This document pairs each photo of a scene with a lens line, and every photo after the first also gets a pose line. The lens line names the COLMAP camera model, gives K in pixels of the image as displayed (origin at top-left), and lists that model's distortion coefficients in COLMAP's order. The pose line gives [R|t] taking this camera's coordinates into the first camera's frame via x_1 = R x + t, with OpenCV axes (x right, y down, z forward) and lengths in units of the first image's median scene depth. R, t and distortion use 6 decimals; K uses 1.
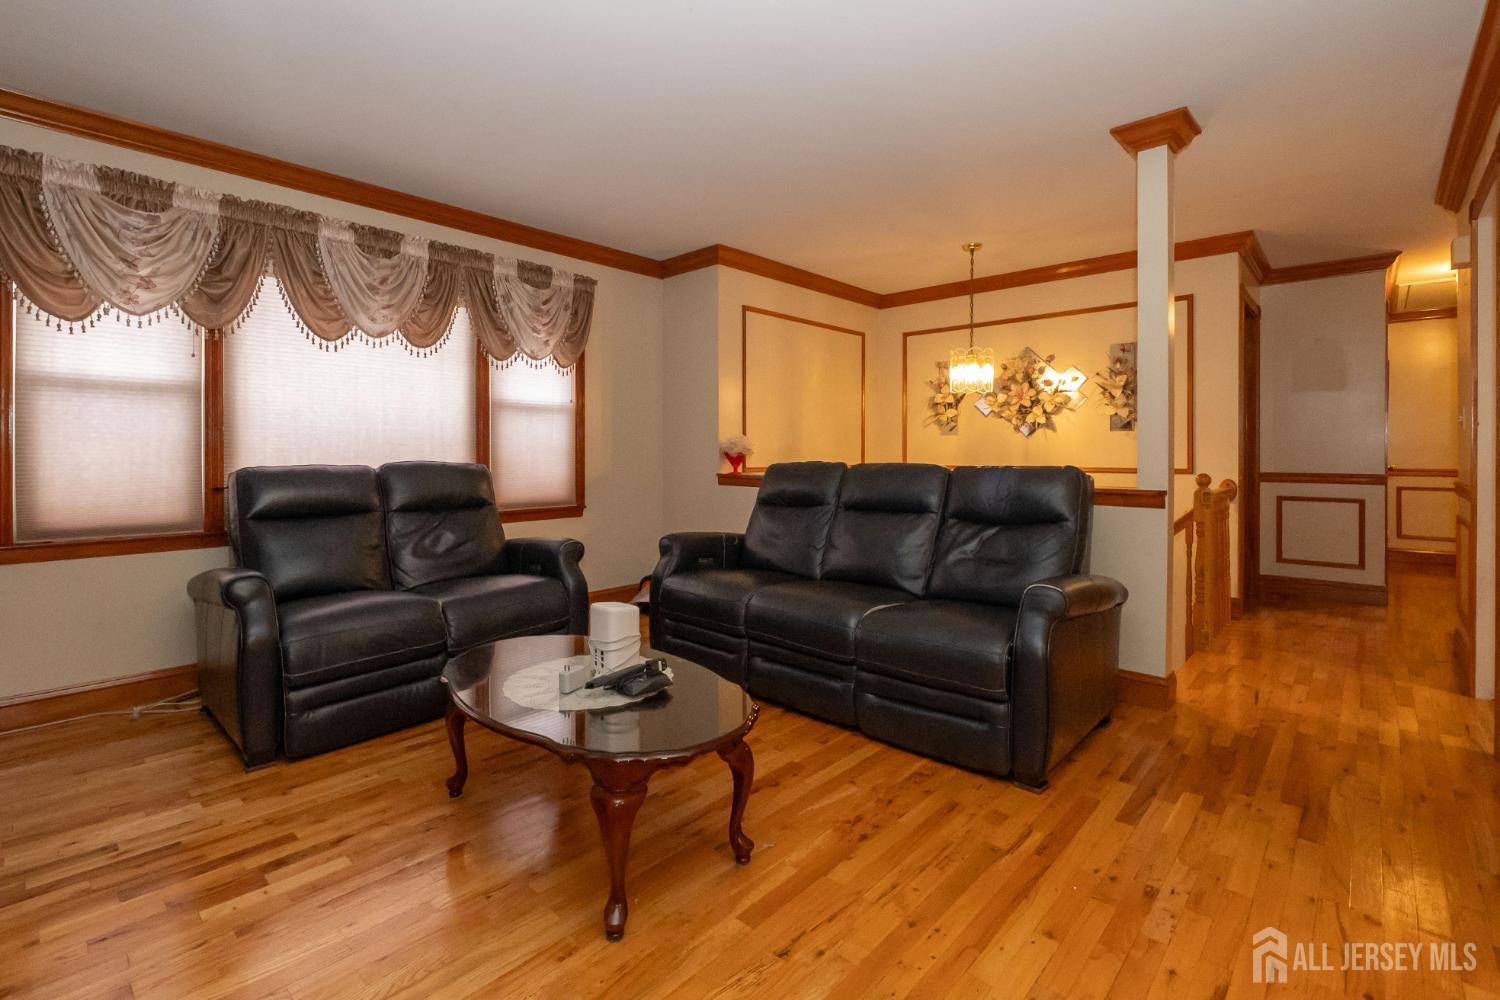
lens RADIAL K [[673.5, 0, 748.1], [0, 673.5, 445.5], [0, 0, 1]] dist [-0.000226, -0.000754]
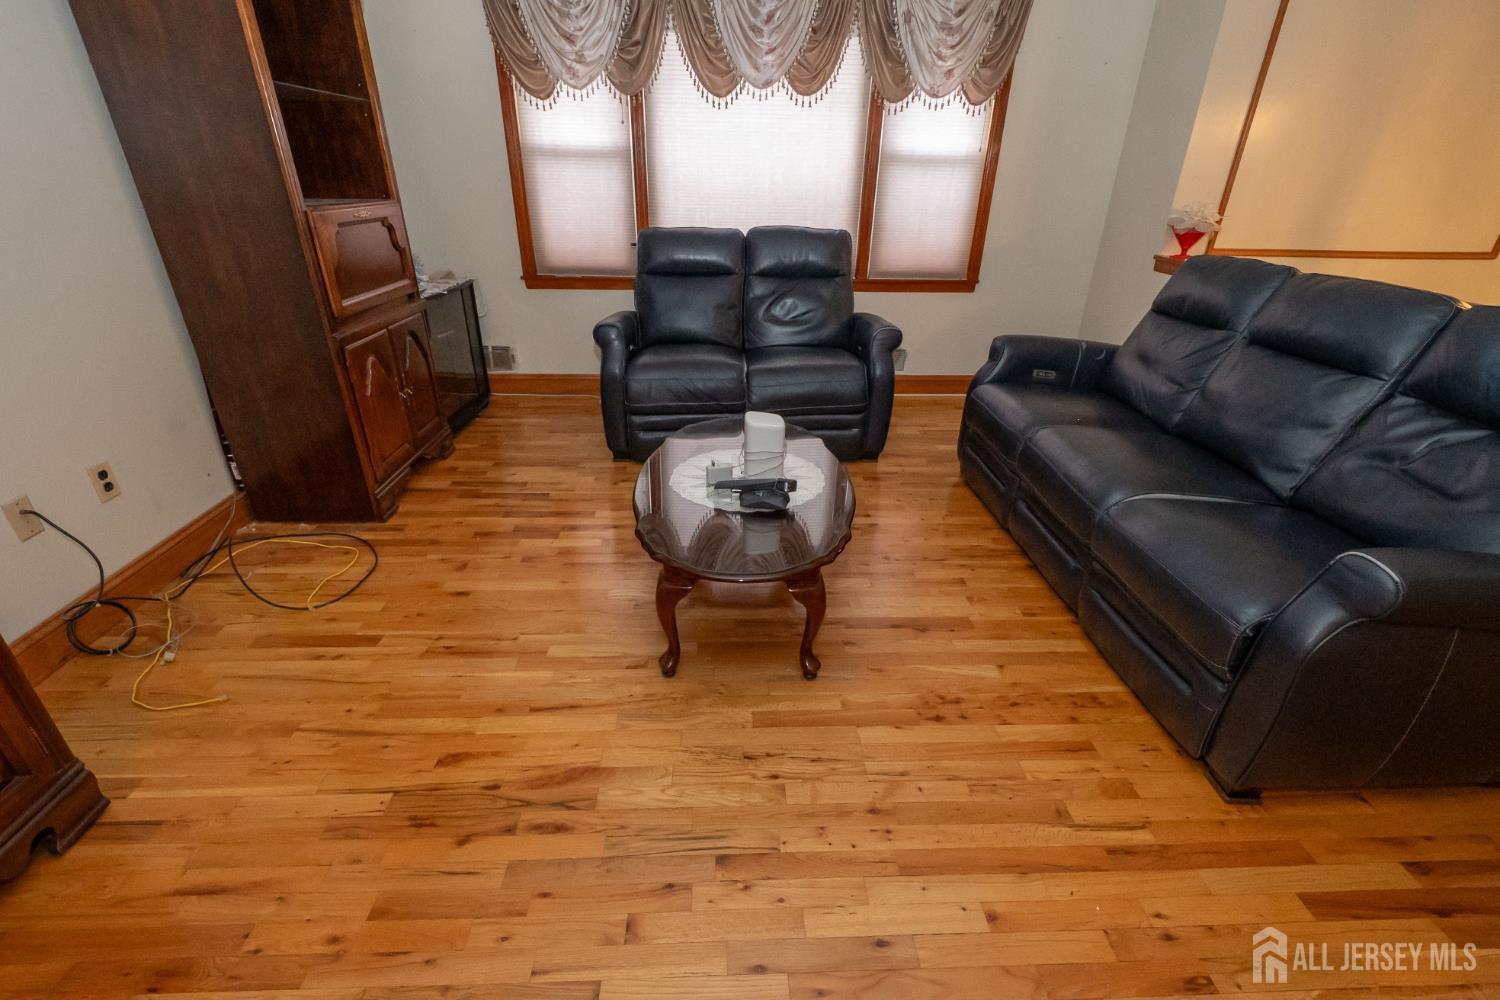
lens RADIAL K [[657.7, 0, 743.6], [0, 657.7, 500.1], [0, 0, 1]] dist [-0.000745, -0.001056]
pose [[0.709764, 0.323491, -0.625770, 0.277862], [-0.010095, 0.892903, 0.450135, -0.062767], [0.704367, -0.313173, 0.637016, 0.194628]]
